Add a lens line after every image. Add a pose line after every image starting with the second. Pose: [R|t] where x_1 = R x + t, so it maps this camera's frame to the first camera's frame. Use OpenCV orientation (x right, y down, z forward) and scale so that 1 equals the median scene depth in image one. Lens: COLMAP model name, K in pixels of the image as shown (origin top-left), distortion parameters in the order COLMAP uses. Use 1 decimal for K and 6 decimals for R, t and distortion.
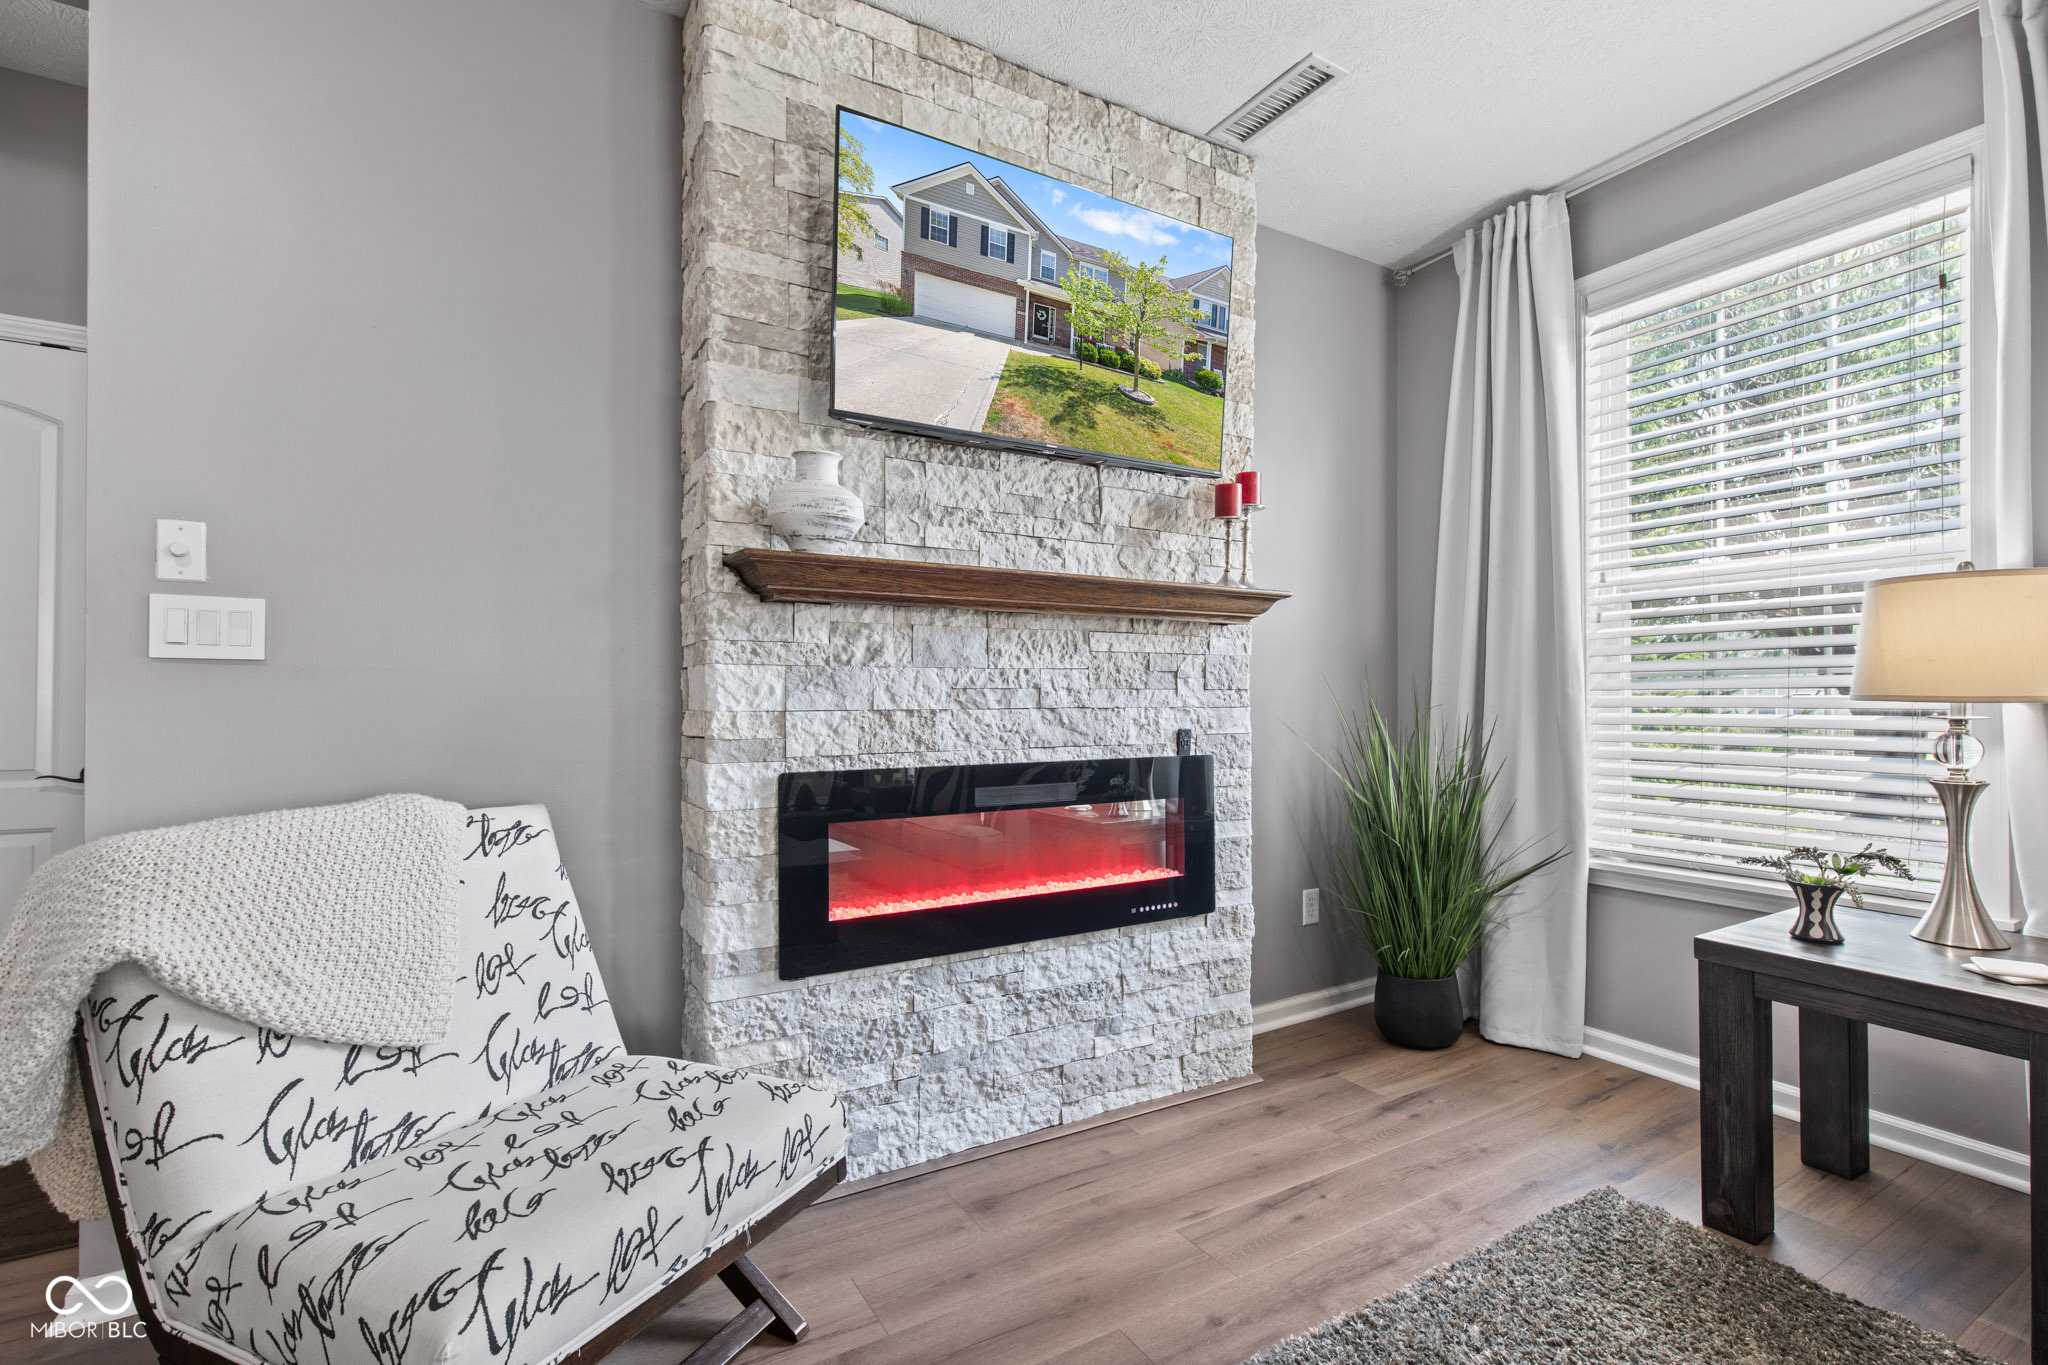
lens RADIAL K [[930.0, 0, 1027.8], [0, 930.0, 695.1], [0, 0, 1]] dist [0.004575, -0.000641]
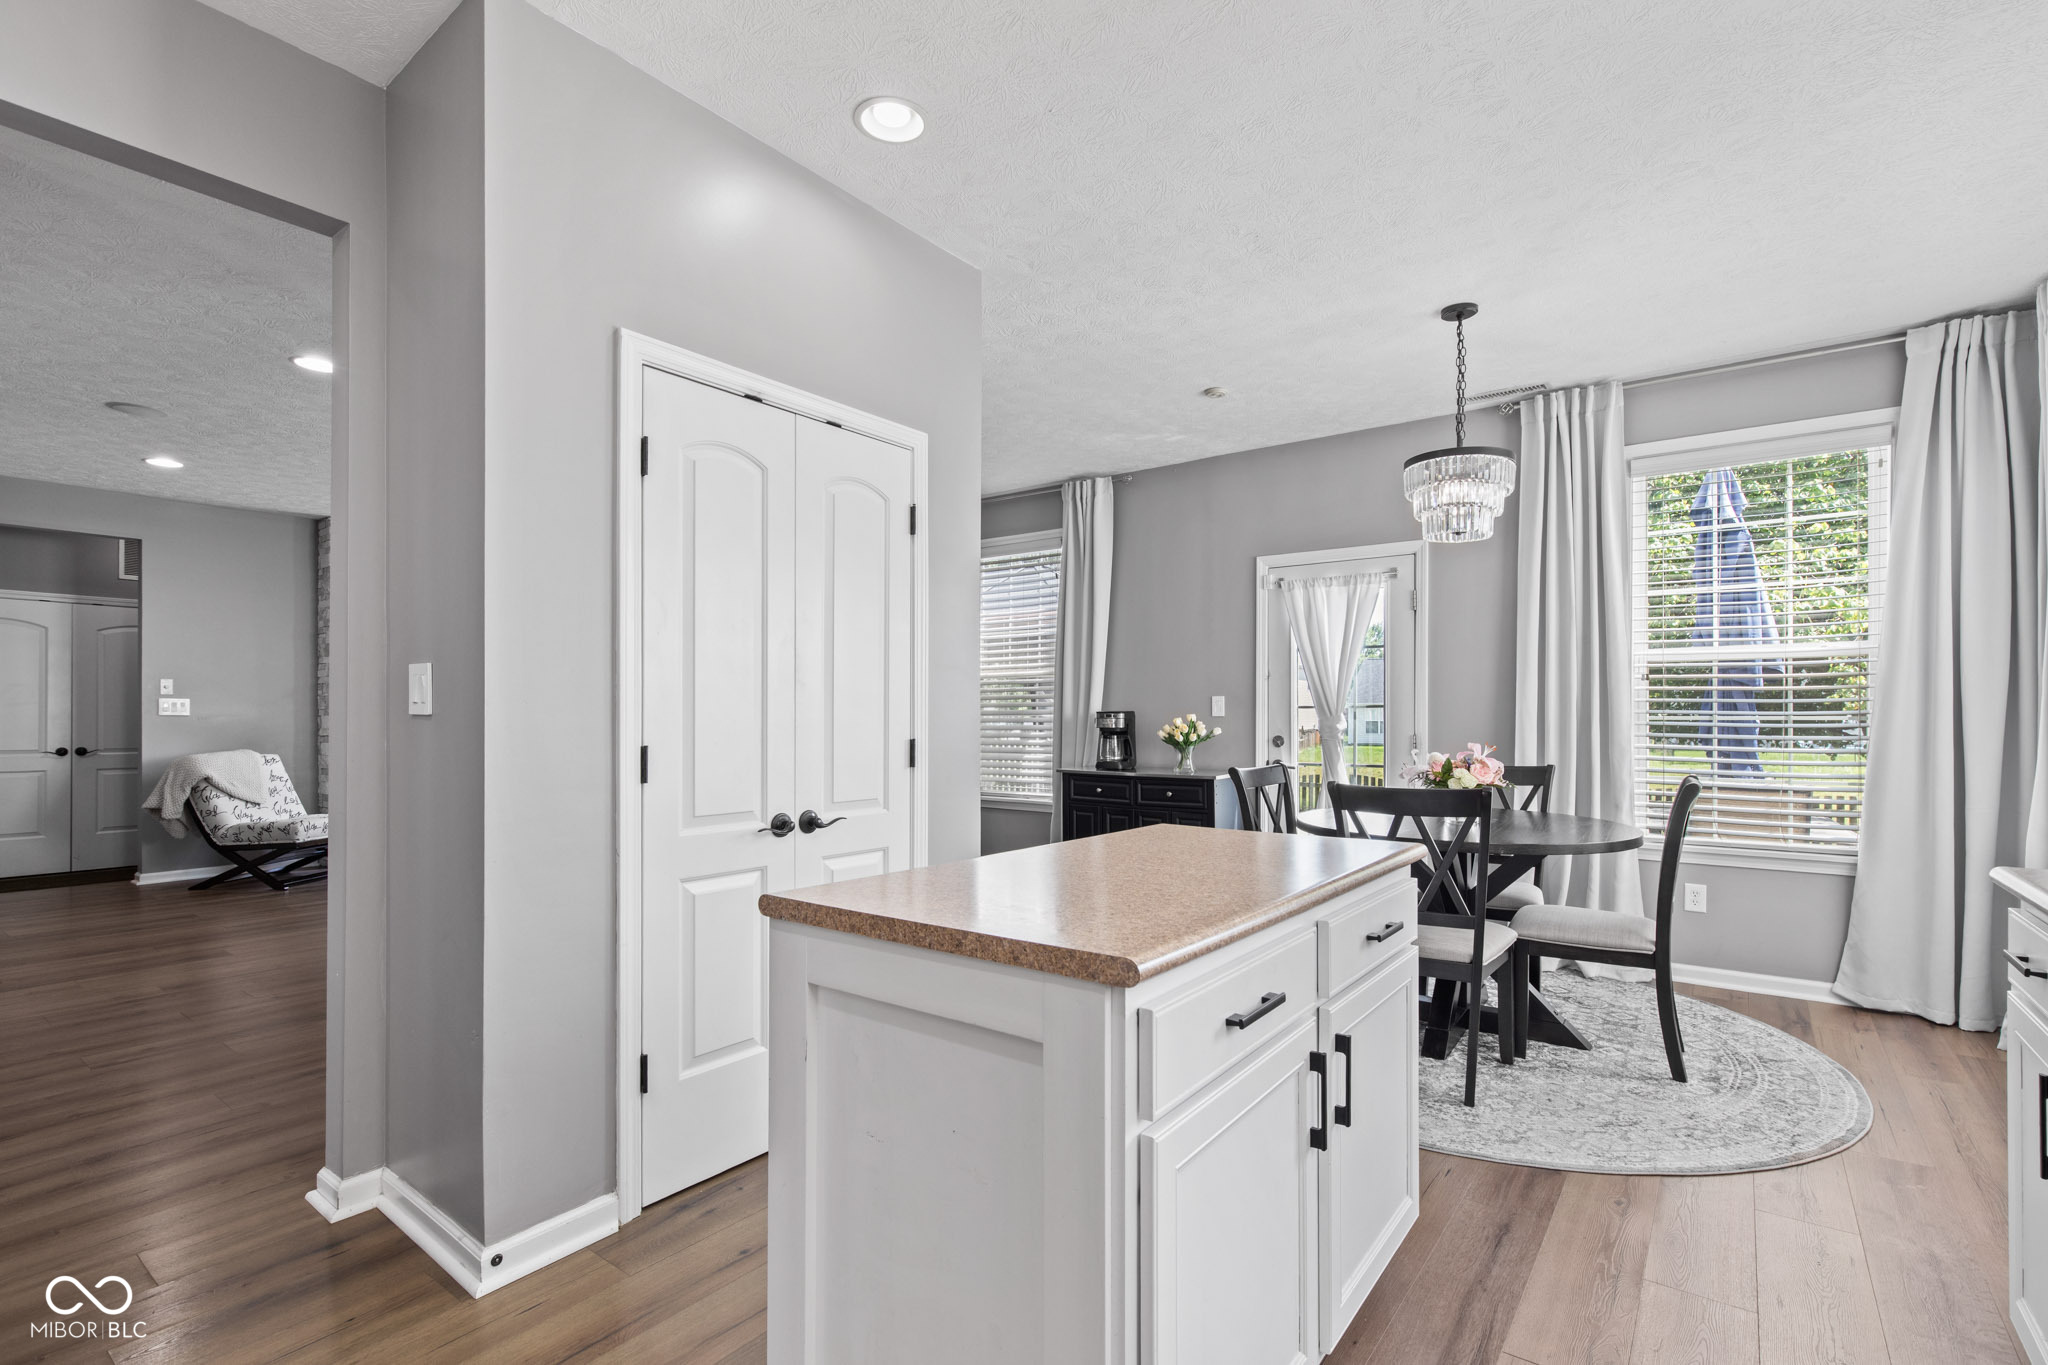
lens RADIAL K [[946.9, 0, 1030.4], [0, 946.9, 714.7], [0, 0, 1]] dist [0.005672, 0.000096]
pose [[0.924995, 0.000114, 0.379979, 0.662789], [-0.002394, 0.999982, 0.005527, -0.054086], [-0.379971, -0.006022, 0.924979, -2.968462]]
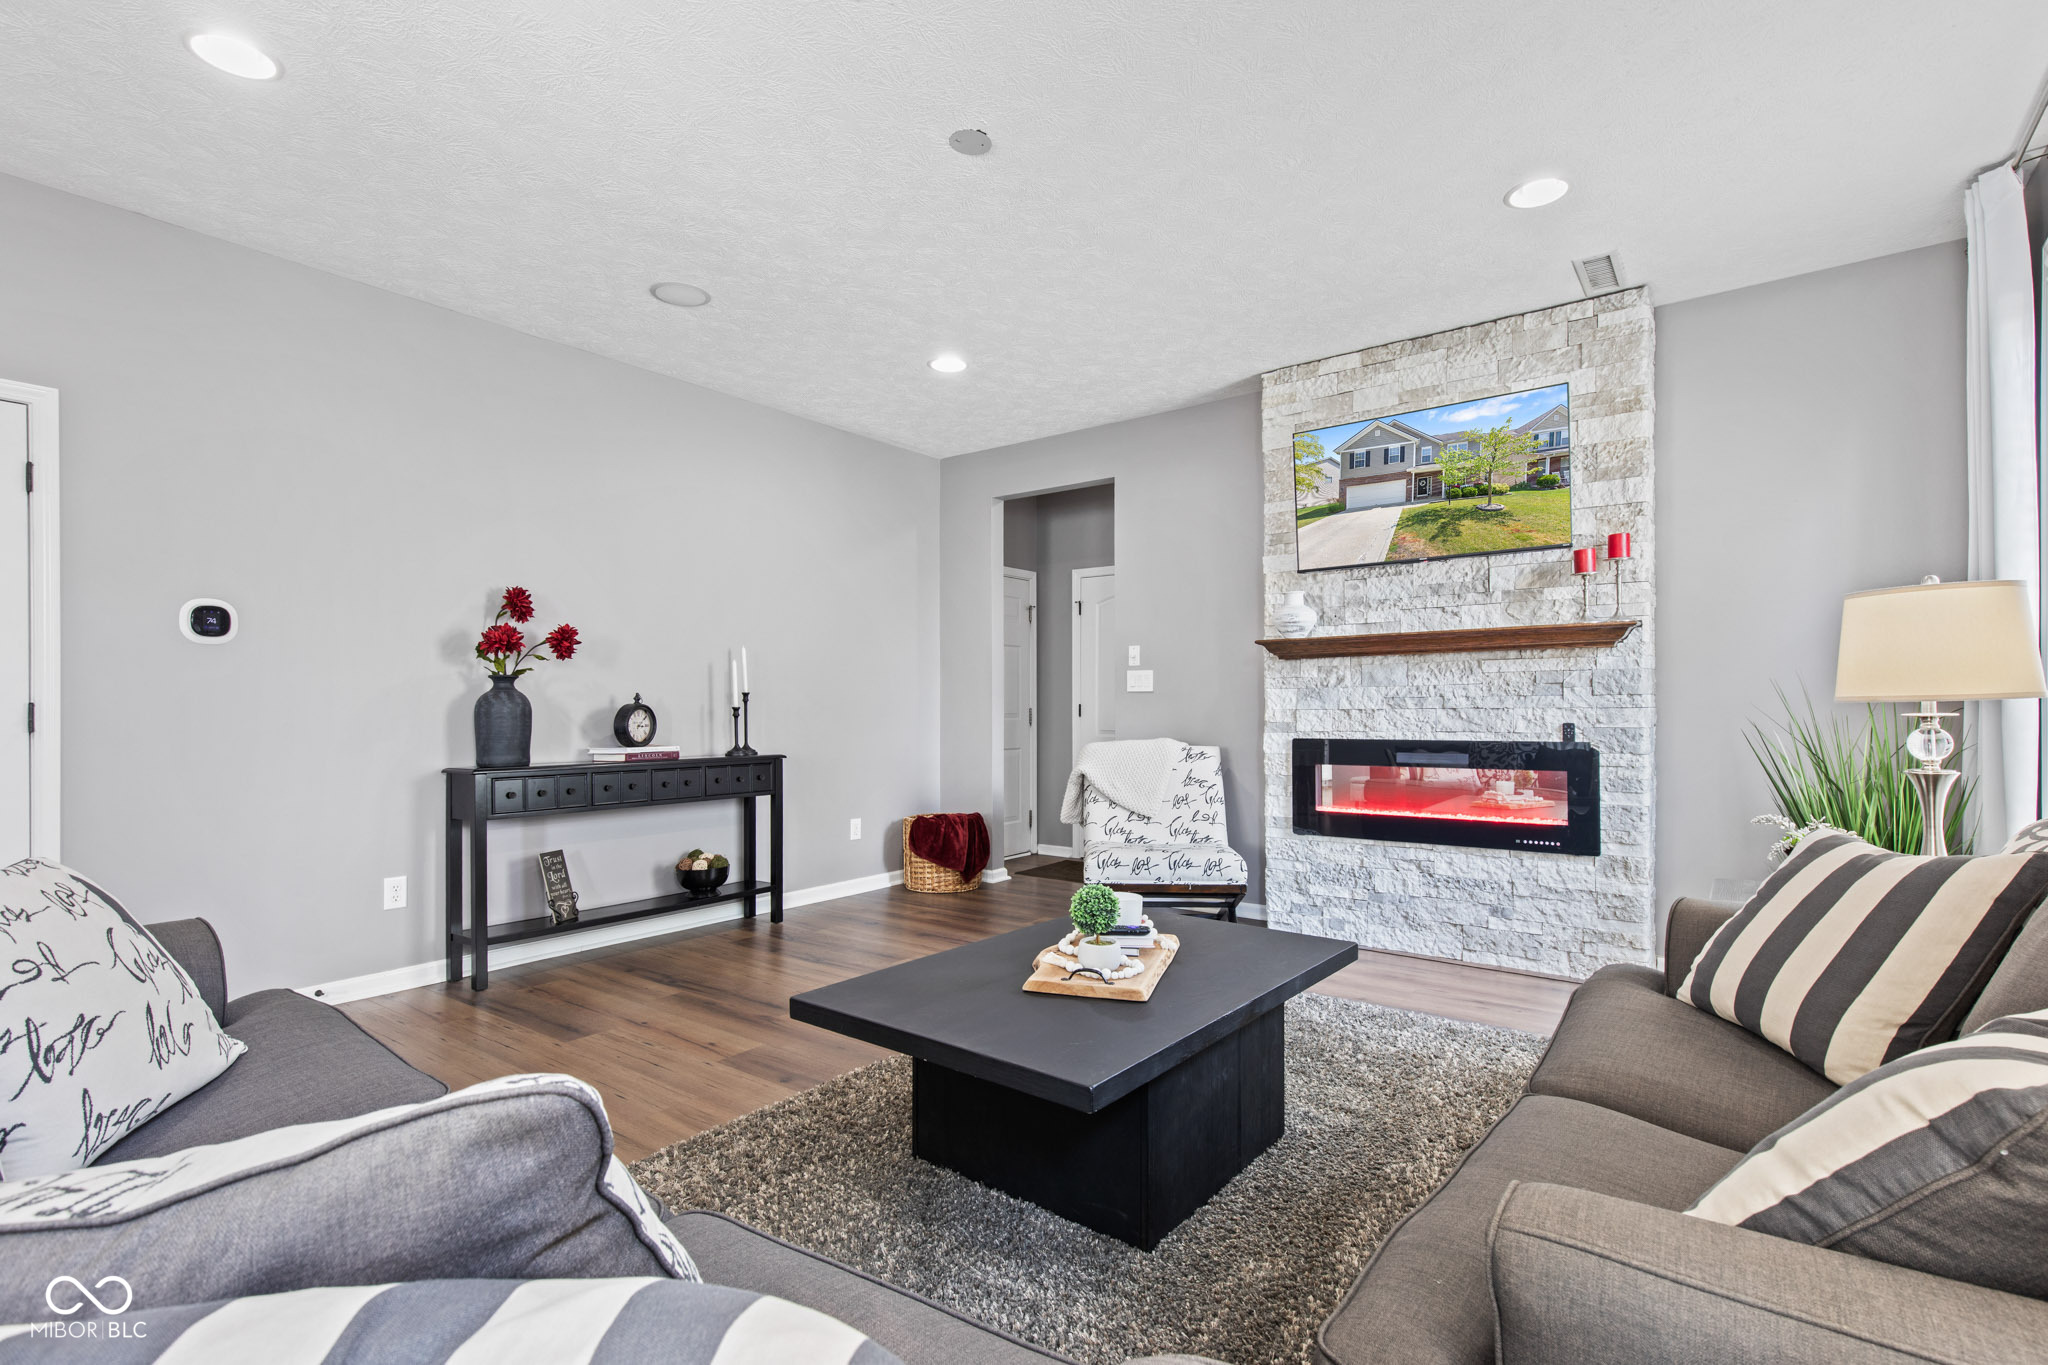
lens RADIAL K [[943.7, 0, 1026.0], [0, 943.7, 704.6], [0, 0, 1]] dist [-0.002362, -0.000330]
pose [[0.374261, -0.005629, -0.927307, 1.353722], [0.008796, 0.999958, -0.002520, 0.005159], [0.927282, -0.007213, 0.374294, -0.352613]]
